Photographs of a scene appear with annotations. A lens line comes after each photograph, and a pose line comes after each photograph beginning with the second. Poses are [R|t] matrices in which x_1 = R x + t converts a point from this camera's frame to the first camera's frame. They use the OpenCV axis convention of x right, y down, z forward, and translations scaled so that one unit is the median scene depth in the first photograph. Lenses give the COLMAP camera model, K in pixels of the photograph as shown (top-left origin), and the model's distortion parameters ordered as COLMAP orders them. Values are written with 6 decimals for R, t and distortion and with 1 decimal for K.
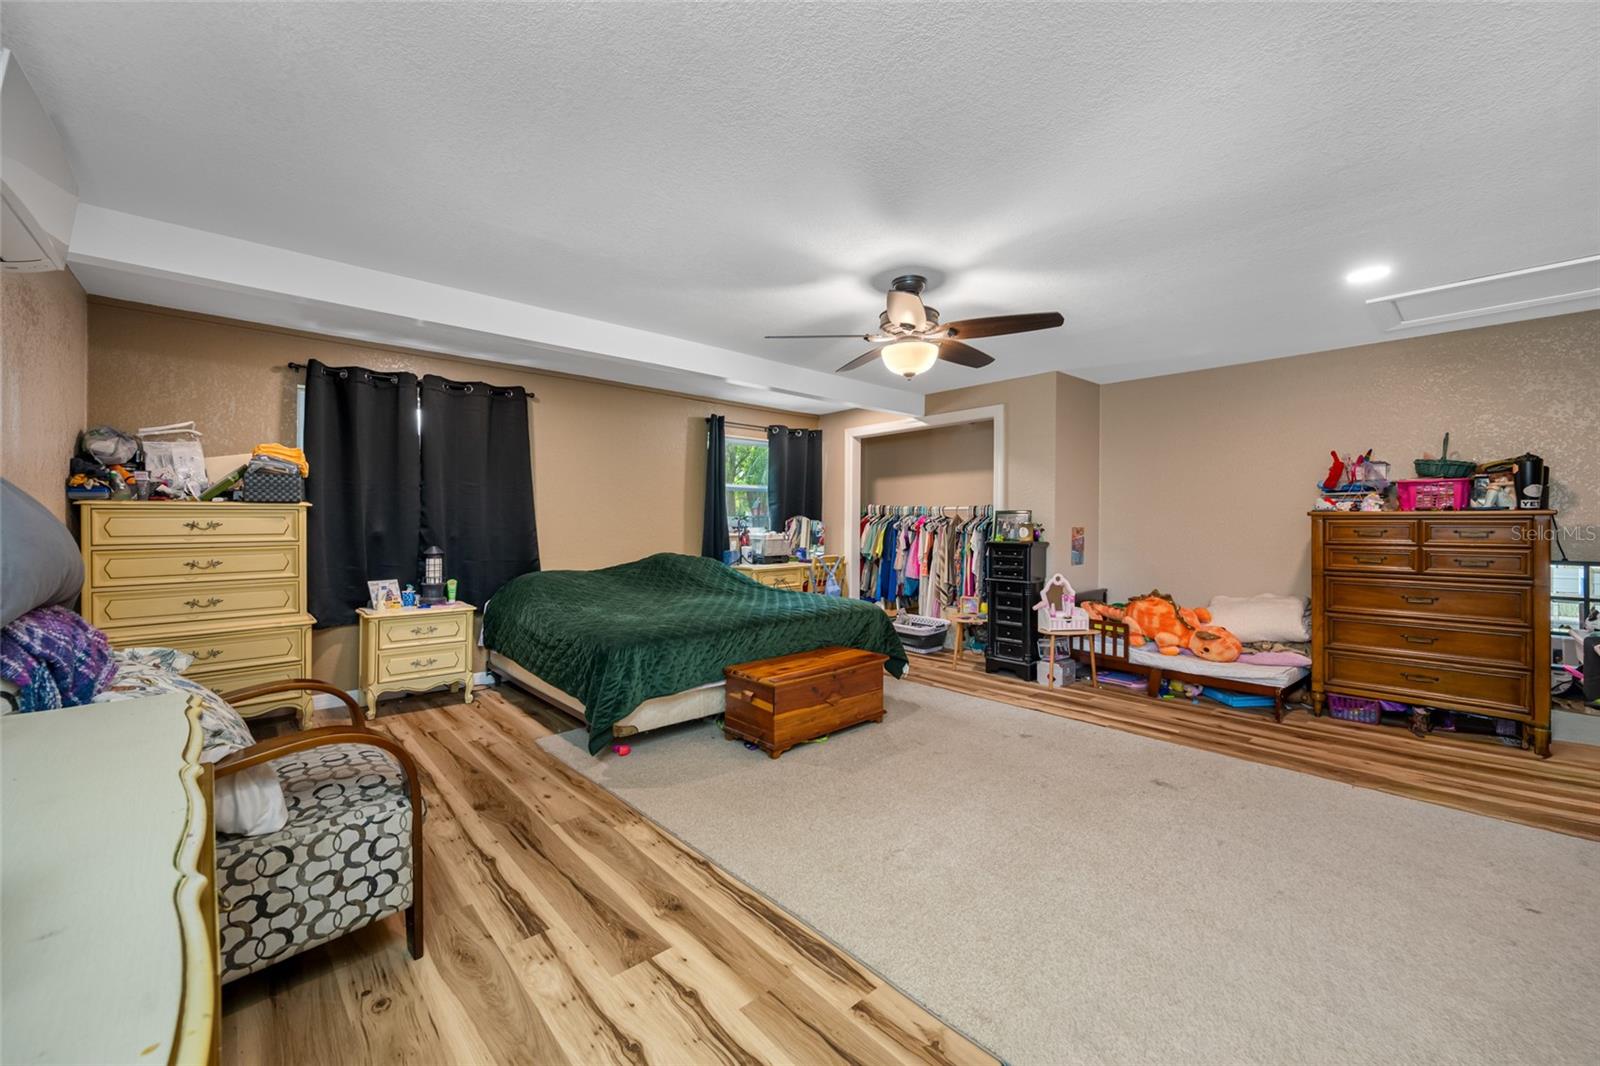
lens RADIAL K [[630.7, 0, 800.2], [0, 630.7, 524.8], [0, 0, 1]] dist [-0.002428, 0.000074]
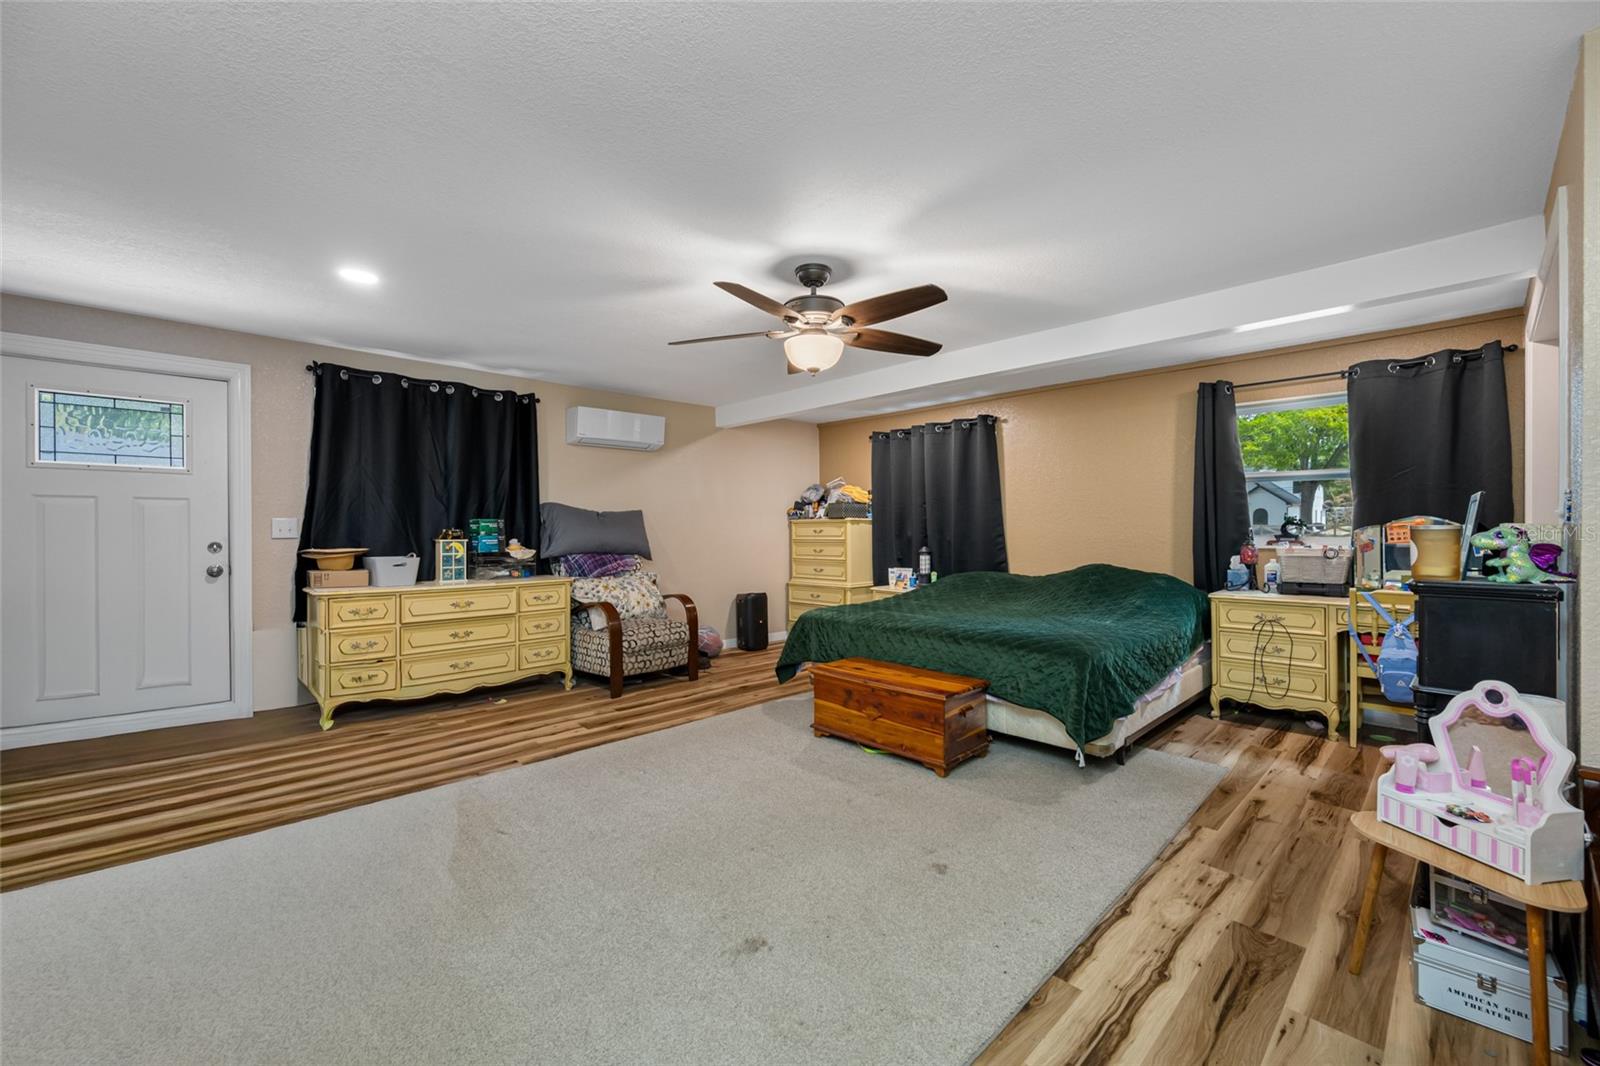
lens RADIAL K [[636.1, 0, 802.8], [0, 636.1, 532.2], [0, 0, 1]] dist [-0.001640, 0.000012]
pose [[0.019360, 0.001608, -0.999811, 0.913053], [-0.003704, 0.999992, 0.001537, 0.001430], [0.999806, 0.003674, 0.019366, 0.788371]]
